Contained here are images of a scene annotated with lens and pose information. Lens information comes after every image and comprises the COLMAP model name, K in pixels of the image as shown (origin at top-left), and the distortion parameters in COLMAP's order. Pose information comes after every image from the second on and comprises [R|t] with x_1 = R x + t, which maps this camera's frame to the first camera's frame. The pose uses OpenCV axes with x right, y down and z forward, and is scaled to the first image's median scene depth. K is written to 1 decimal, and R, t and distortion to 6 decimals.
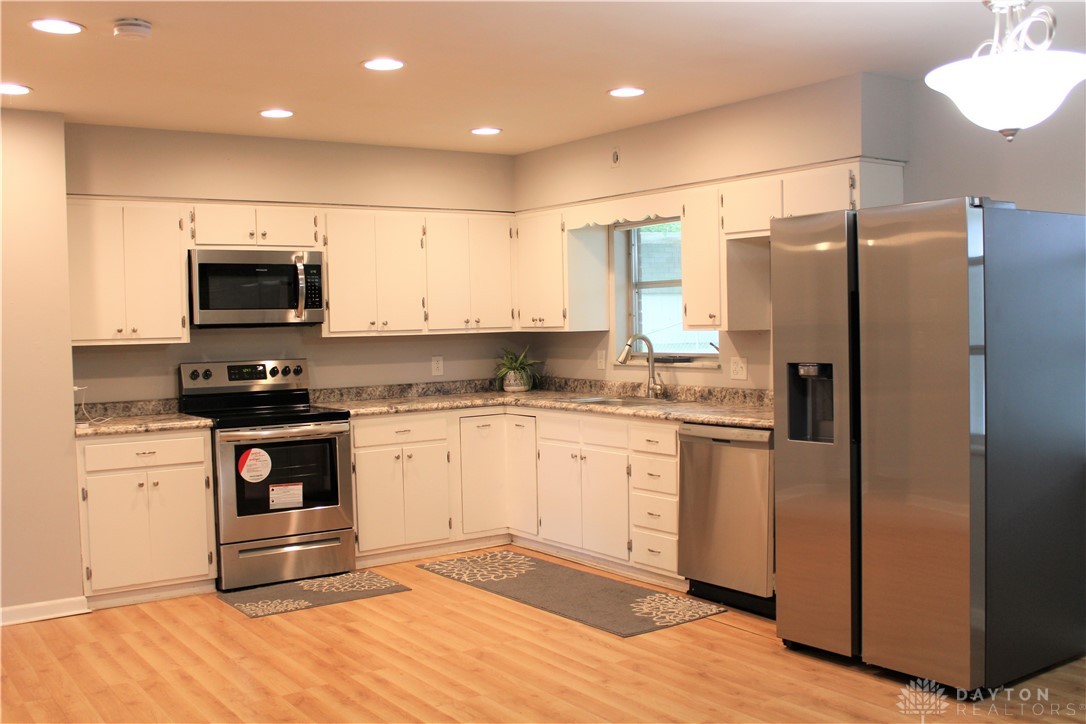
lens RADIAL K [[1084.0, 0, 543.0], [0, 1084.0, 362.0], [0, 0, 1]] dist [-0.120522, 0.003347]
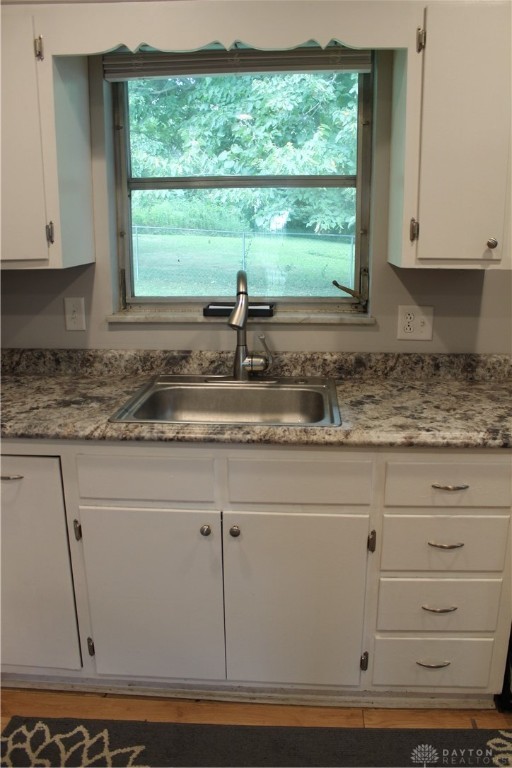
lens RADIAL K [[634.9, 0, 266.7], [0, 634.9, 380.6], [0, 0, 1]] dist [-0.155946, 0.118694]
pose [[0.625905, -0.168211, 0.761543, -0.155786], [0.020118, 0.979621, 0.199846, -0.034955], [-0.779639, -0.109764, 0.616534, 0.790190]]
